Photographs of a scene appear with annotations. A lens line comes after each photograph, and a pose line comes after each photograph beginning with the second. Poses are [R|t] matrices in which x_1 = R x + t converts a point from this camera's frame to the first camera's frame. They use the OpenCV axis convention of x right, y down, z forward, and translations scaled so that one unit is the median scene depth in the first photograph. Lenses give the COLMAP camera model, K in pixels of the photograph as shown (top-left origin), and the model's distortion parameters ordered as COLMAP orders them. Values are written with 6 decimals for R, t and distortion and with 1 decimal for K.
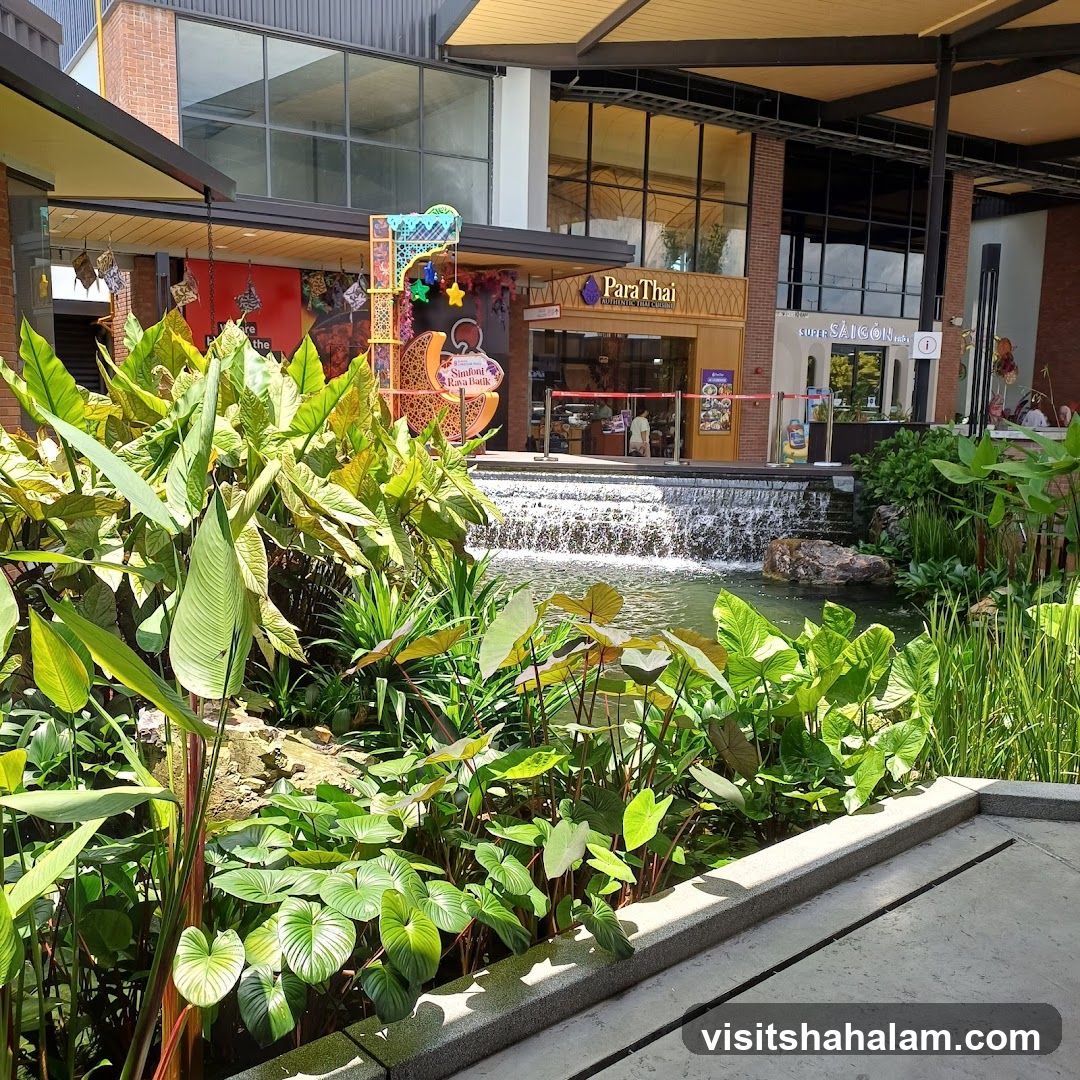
lens RADIAL K [[1017.9, 0, 539.3], [0, 1017.9, 518.7], [0, 0, 1]] dist [0.081046, -0.096991]
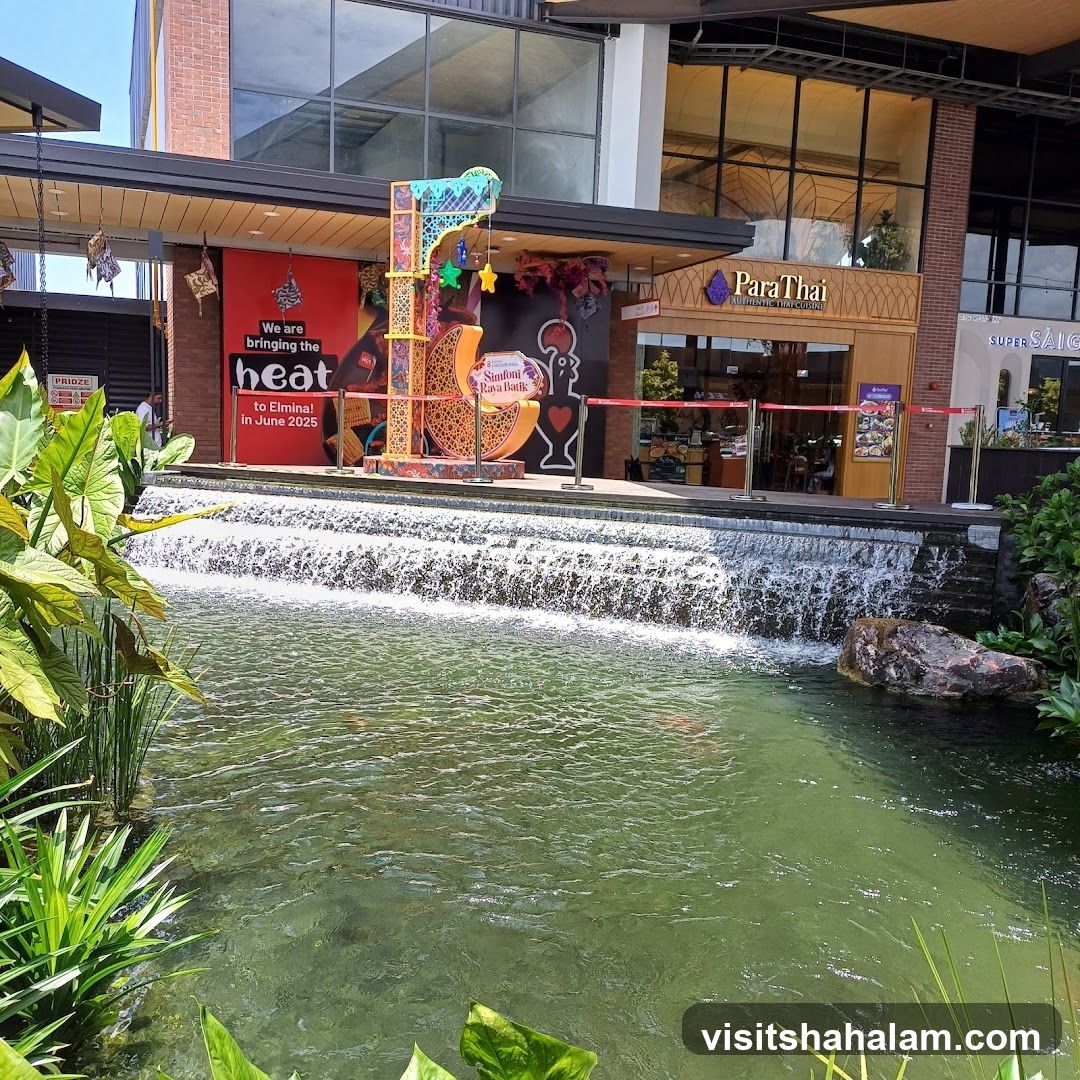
lens RADIAL K [[1017.9, 0, 539.3], [0, 1017.9, 518.7], [0, 0, 1]] dist [0.081046, -0.096991]
pose [[0.981084, 0.035188, -0.190358, 0.090319], [-0.039193, 0.999082, -0.017319, -0.015074], [0.189573, 0.024452, 0.981562, 0.179559]]
